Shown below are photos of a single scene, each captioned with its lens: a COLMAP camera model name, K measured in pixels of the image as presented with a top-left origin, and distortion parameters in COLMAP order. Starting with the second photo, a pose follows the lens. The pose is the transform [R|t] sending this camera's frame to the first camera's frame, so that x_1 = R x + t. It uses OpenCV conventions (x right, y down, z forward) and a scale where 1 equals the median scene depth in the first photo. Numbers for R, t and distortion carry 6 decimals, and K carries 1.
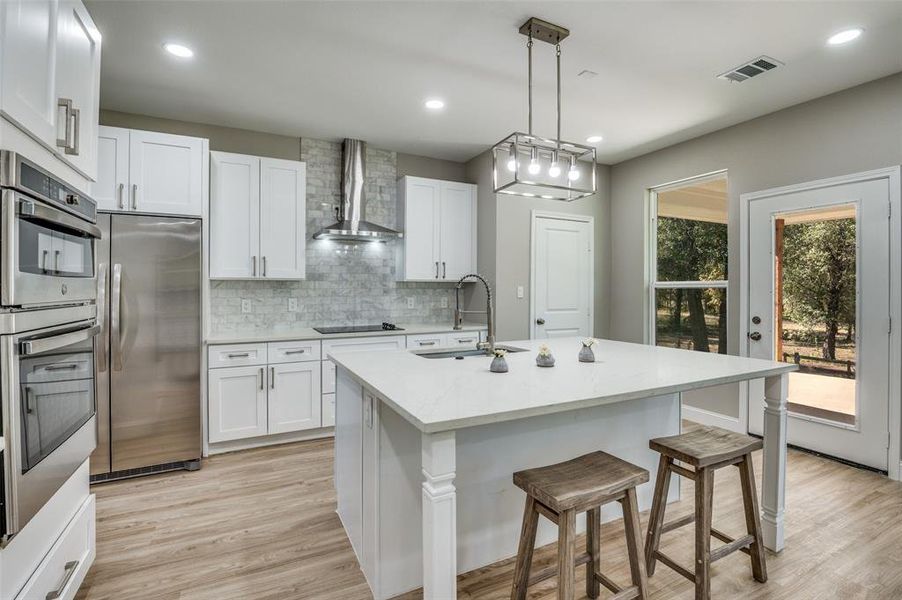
lens RADIAL K [[425.5, 0, 449.7], [0, 425.5, 292.0], [0, 0, 1]] dist [-0.016440, -0.002153]
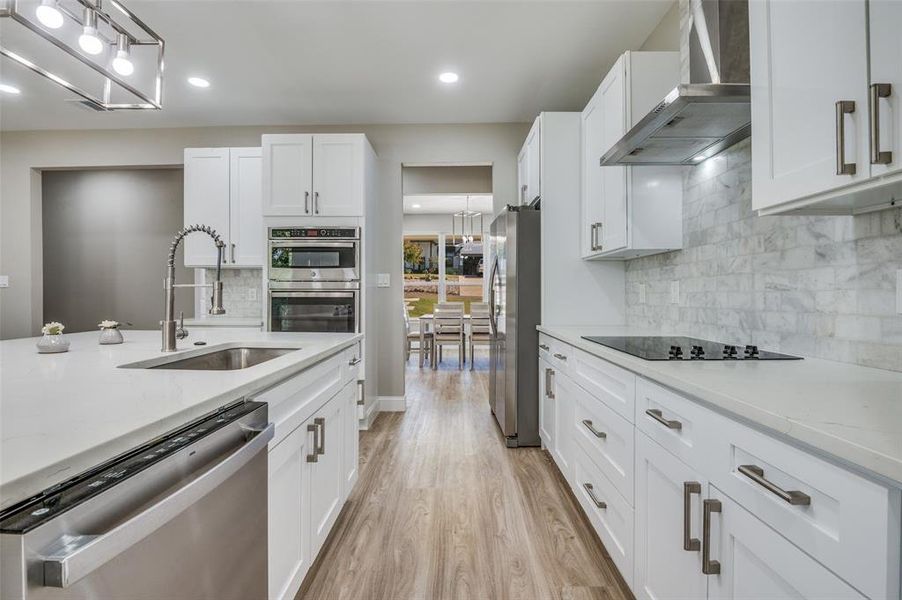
lens RADIAL K [[425.5, 0, 449.9], [0, 425.5, 298.4], [0, 0, 1]] dist [-0.016440, -0.002153]
pose [[-0.473652, 0.009417, -0.880662, 0.267607], [-0.006415, 0.999879, 0.014143, 0.030399], [0.880689, 0.012349, -0.473534, 0.954273]]
